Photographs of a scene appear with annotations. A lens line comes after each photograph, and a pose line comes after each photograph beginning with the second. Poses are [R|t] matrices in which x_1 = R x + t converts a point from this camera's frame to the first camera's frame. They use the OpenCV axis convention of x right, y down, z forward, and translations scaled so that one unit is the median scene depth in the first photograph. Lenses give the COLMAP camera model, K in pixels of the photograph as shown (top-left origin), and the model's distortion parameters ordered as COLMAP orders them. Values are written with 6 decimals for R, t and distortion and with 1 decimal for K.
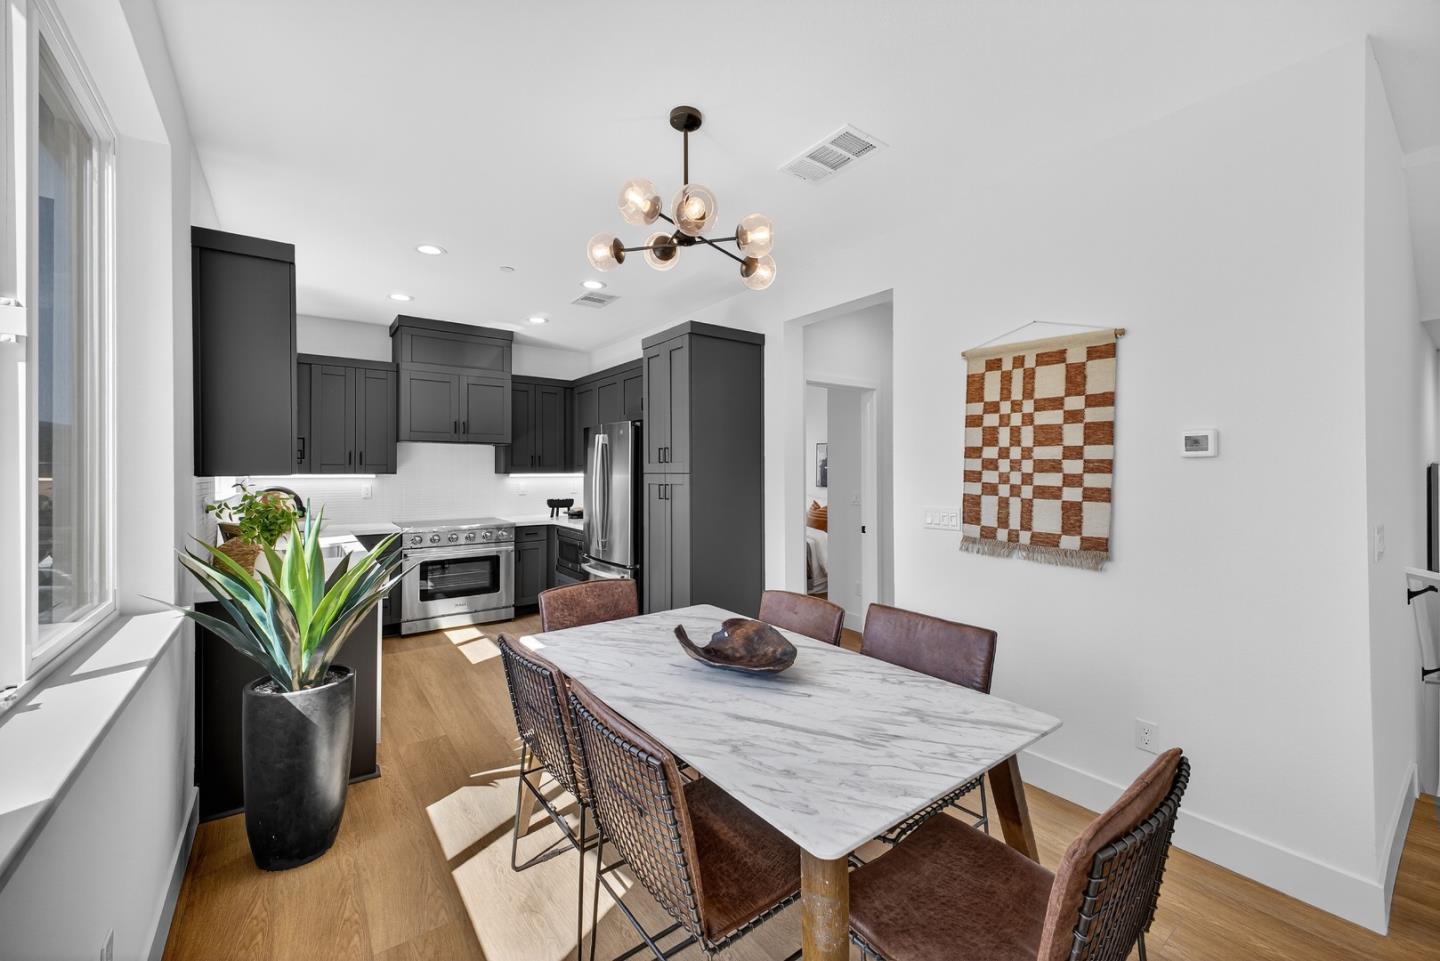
lens RADIAL K [[572.1, 0, 719.5], [0, 572.1, 463.5], [0, 0, 1]] dist [0.025236, -0.000327]
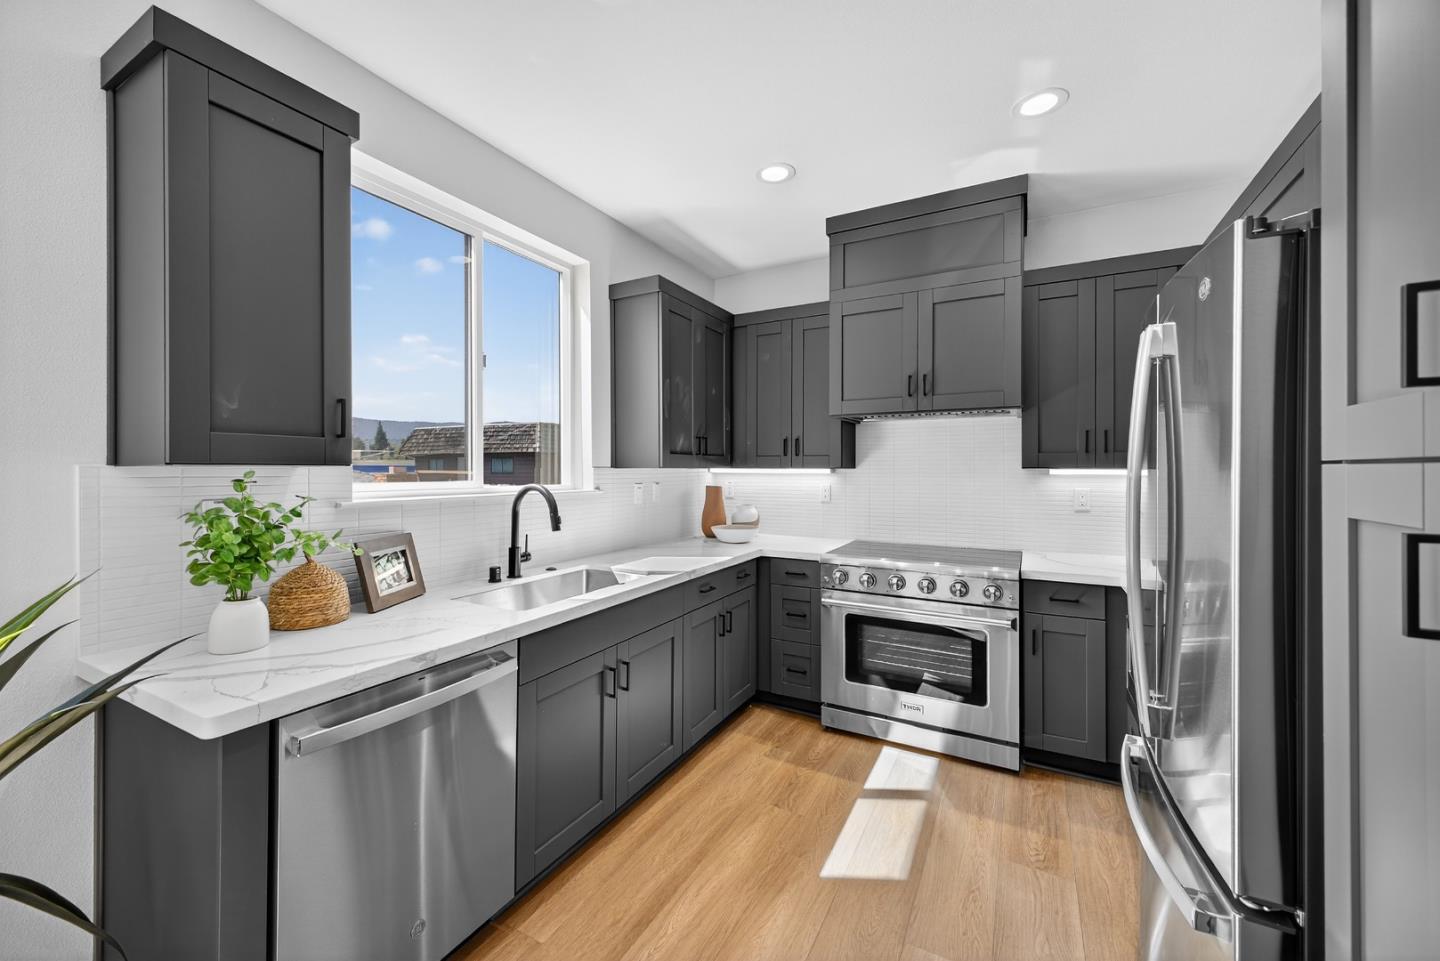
lens RADIAL K [[572.1, 0, 719.5], [0, 572.1, 463.5], [0, 0, 1]] dist [0.025236, -0.000327]
pose [[0.430244, -0.007228, -0.902684, -0.063213], [0.010553, 0.999940, -0.002977, 0.025624], [0.902651, -0.008245, 0.430294, 1.167091]]
